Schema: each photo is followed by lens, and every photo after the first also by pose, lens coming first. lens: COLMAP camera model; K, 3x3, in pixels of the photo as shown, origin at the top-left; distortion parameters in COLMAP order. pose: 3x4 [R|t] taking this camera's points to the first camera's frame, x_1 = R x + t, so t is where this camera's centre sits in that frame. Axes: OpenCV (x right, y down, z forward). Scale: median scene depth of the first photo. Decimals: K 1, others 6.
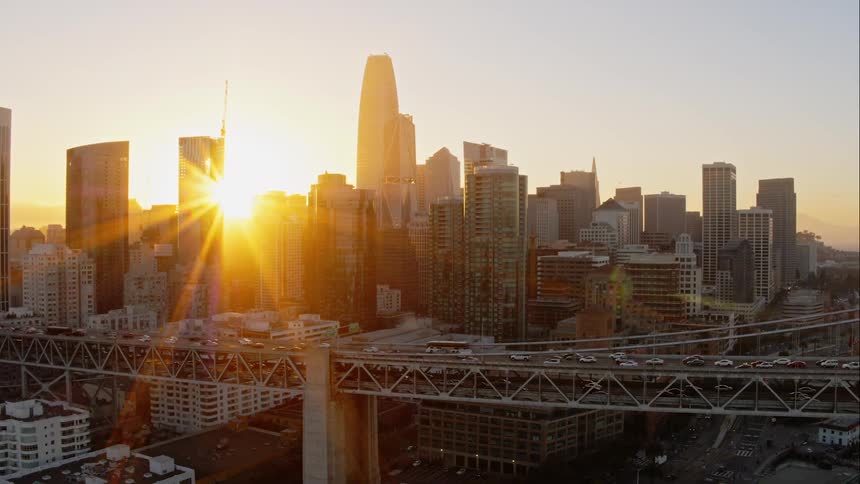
lens RADIAL K [[743.0, 0, 437.4], [0, 743.0, 243.1], [0, 0, 1]] dist [-0.215336, 0.097511]
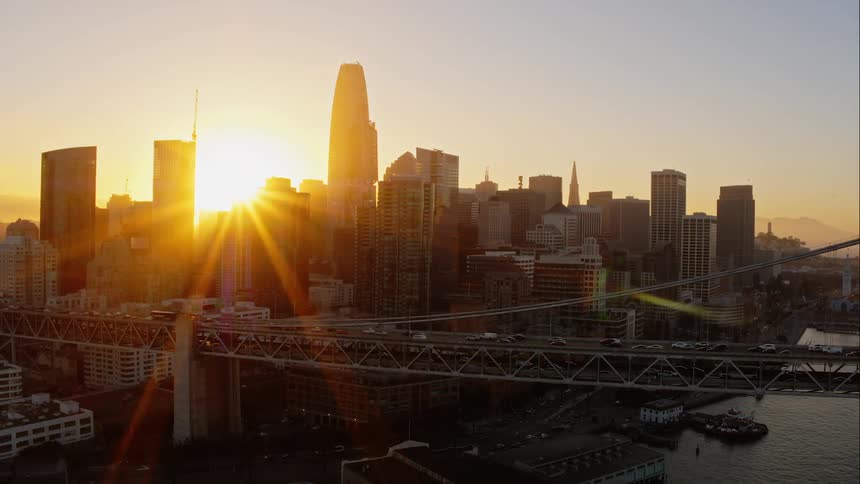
lens RADIAL K [[743.0, 0, 437.4], [0, 743.0, 243.1], [0, 0, 1]] dist [-0.215336, 0.097511]
pose [[0.999694, 0.018596, -0.016325, 0.134374], [-0.018575, 0.999826, 0.001410, -0.000887], [0.016348, -0.001106, 0.999866, -0.120070]]
